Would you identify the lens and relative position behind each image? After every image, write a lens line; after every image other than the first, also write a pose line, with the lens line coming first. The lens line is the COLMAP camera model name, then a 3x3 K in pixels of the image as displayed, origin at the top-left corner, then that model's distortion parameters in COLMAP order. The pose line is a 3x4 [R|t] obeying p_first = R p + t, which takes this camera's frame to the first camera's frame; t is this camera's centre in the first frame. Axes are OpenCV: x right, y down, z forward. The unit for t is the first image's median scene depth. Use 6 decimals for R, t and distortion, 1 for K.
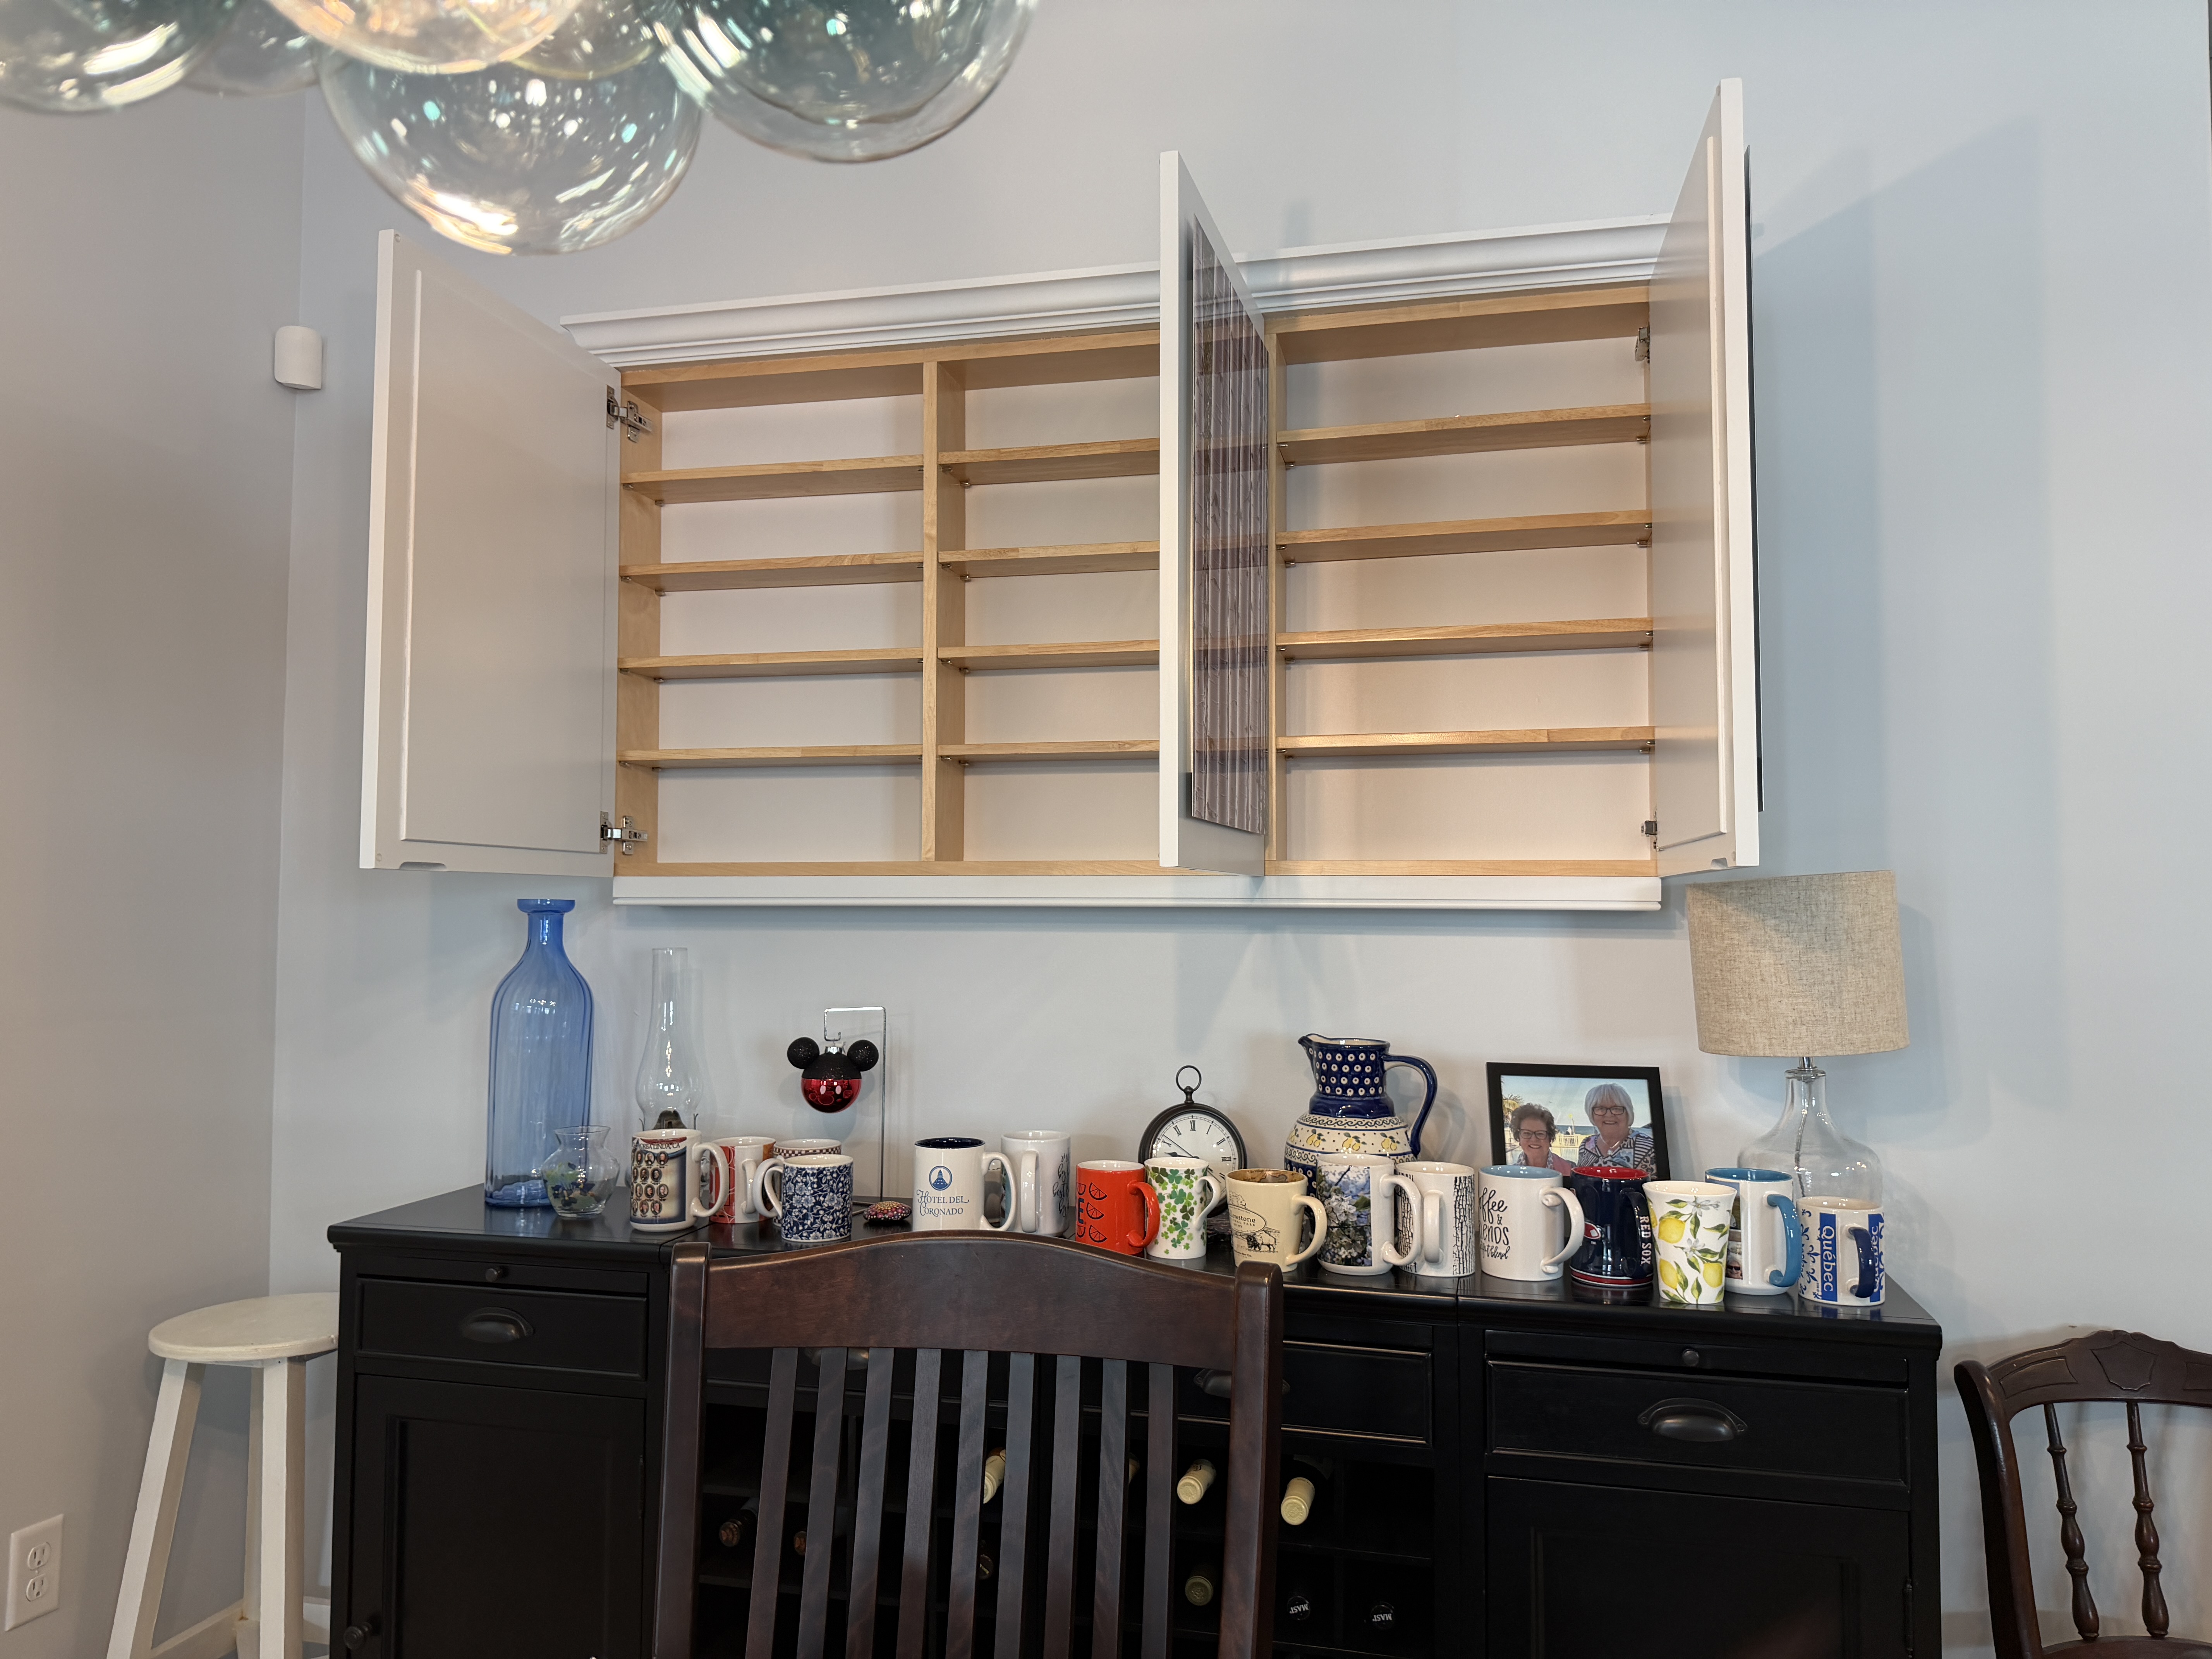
lens RADIAL K [[1521.2, 0, 1106.0], [0, 1521.2, 829.5], [0, 0, 1]] dist [0.044735, -0.043012]
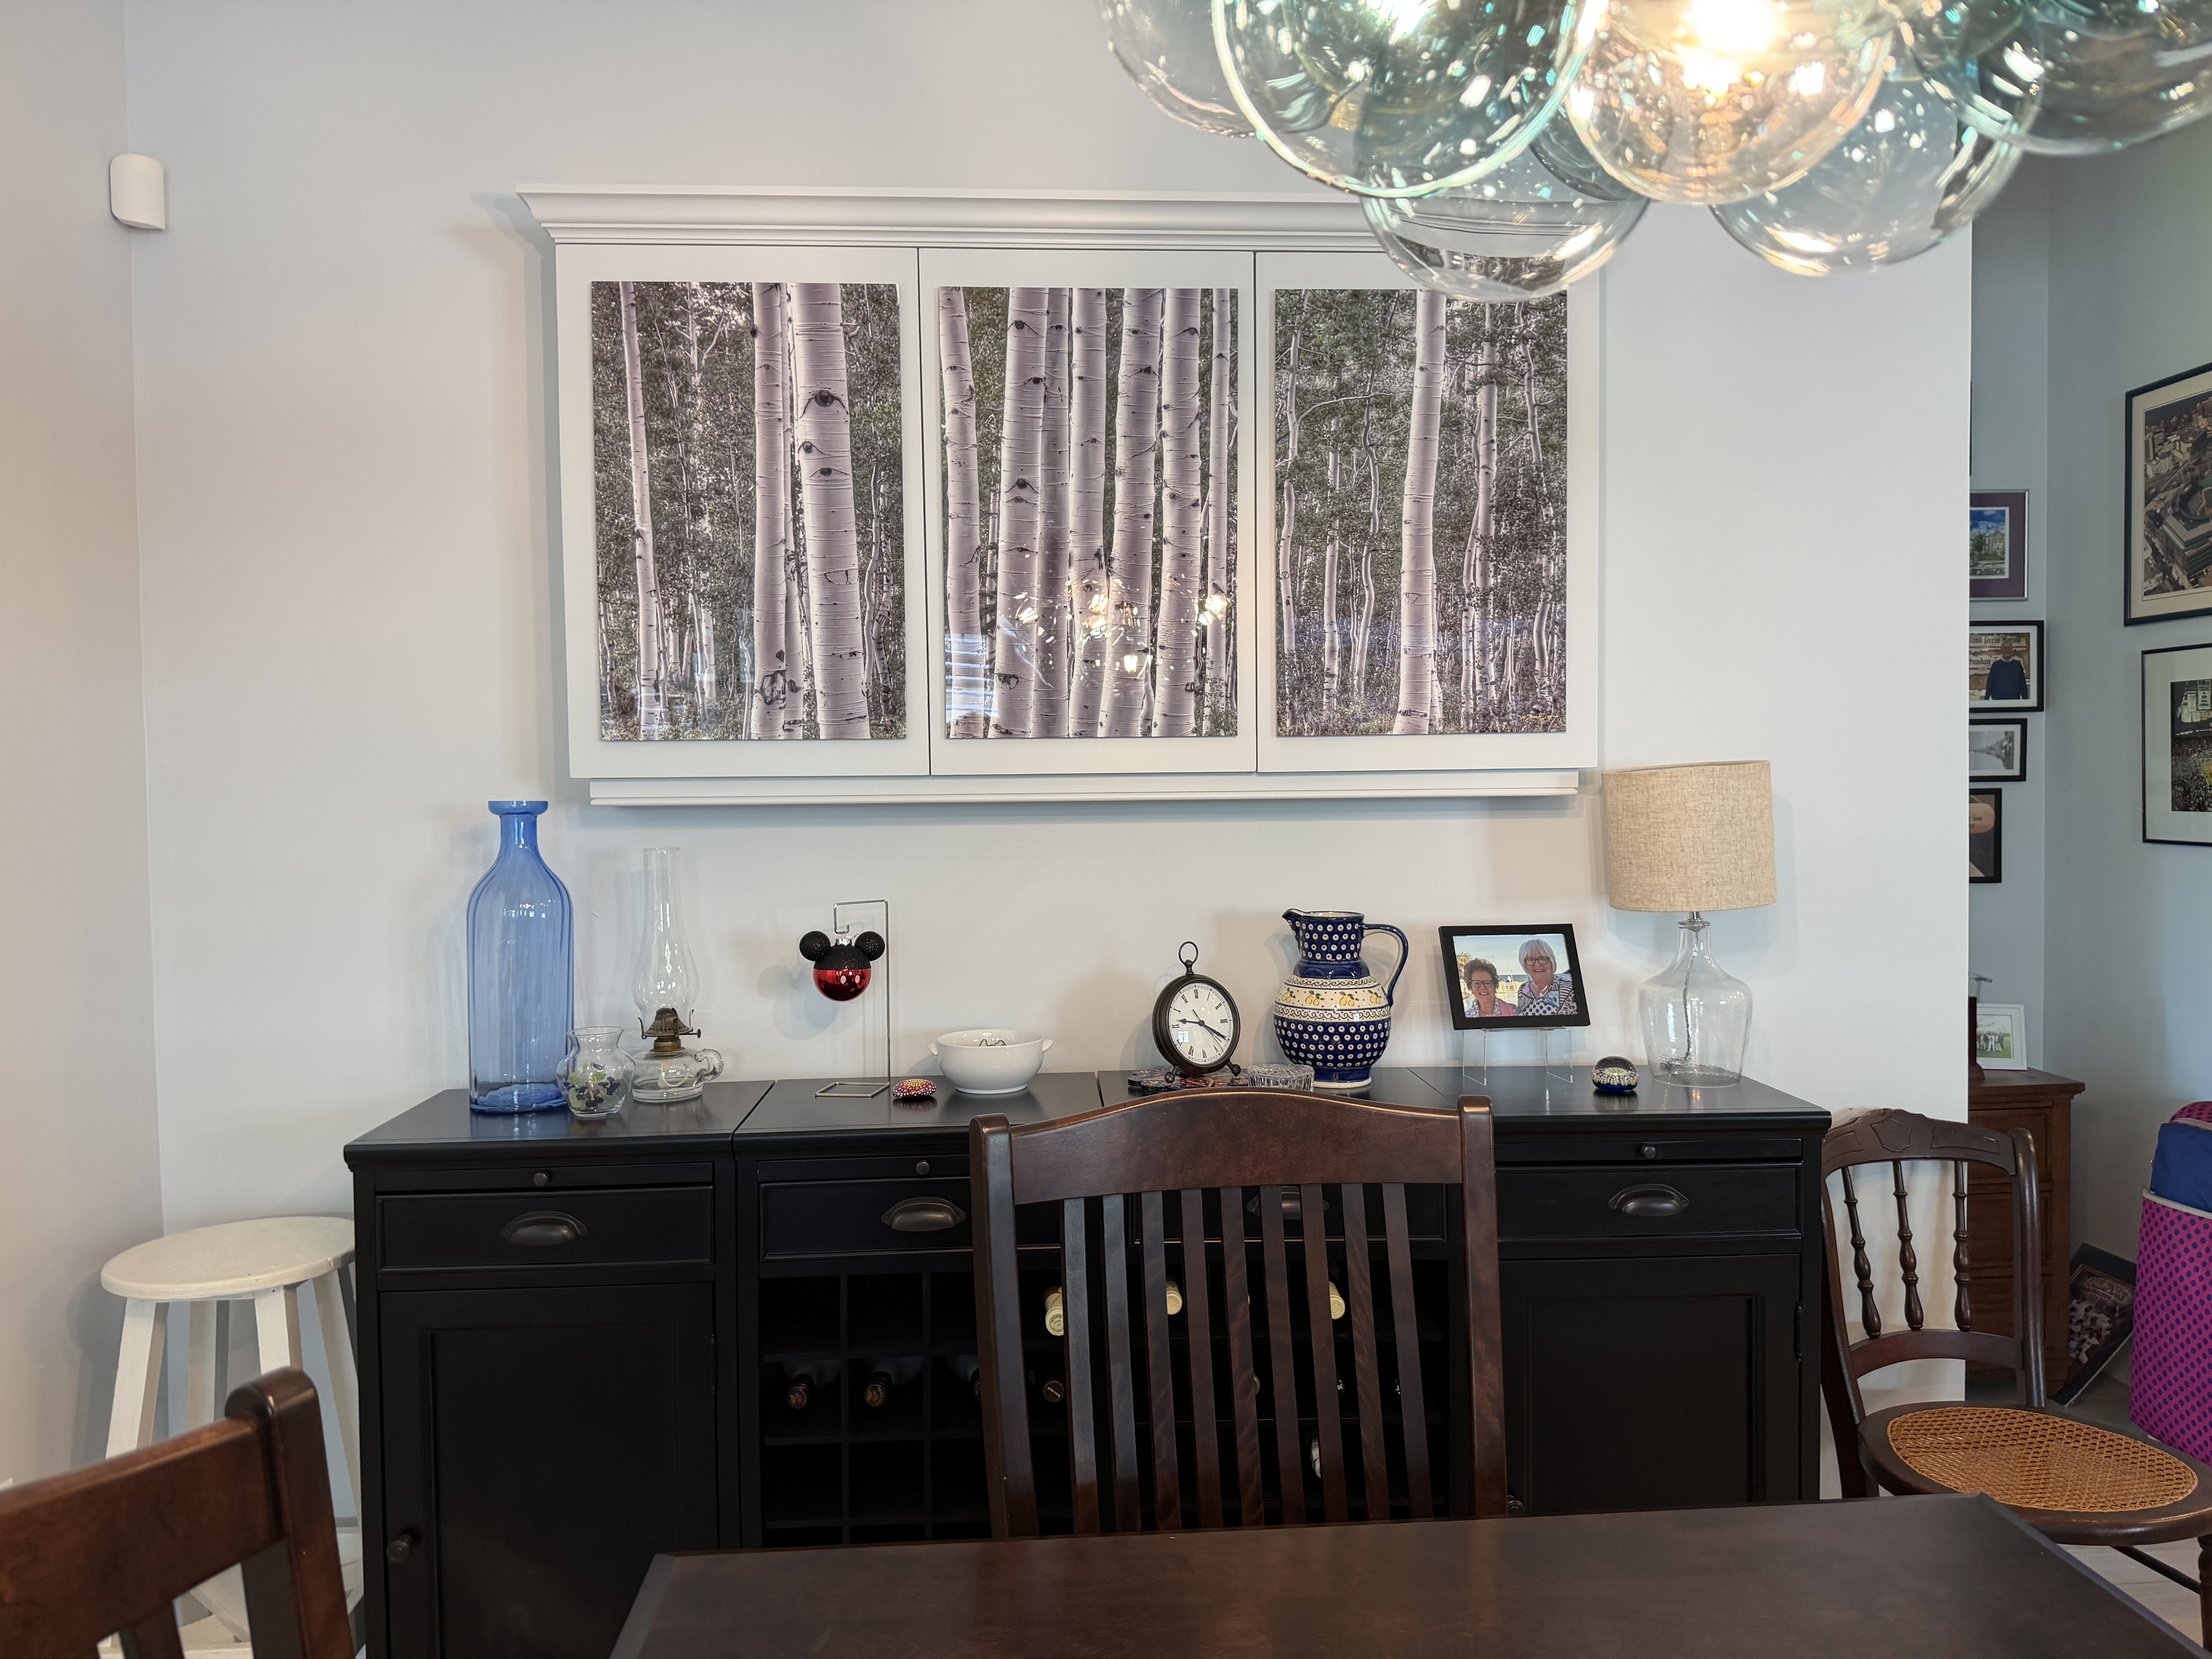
lens RADIAL K [[1521.2, 0, 1106.0], [0, 1521.2, 829.5], [0, 0, 1]] dist [0.044735, -0.043012]
pose [[0.957933, -0.023526, 0.286026, -0.327833], [0.000438, 0.996753, 0.080518, -0.016363], [-0.286991, -0.077005, 0.954833, -0.040175]]
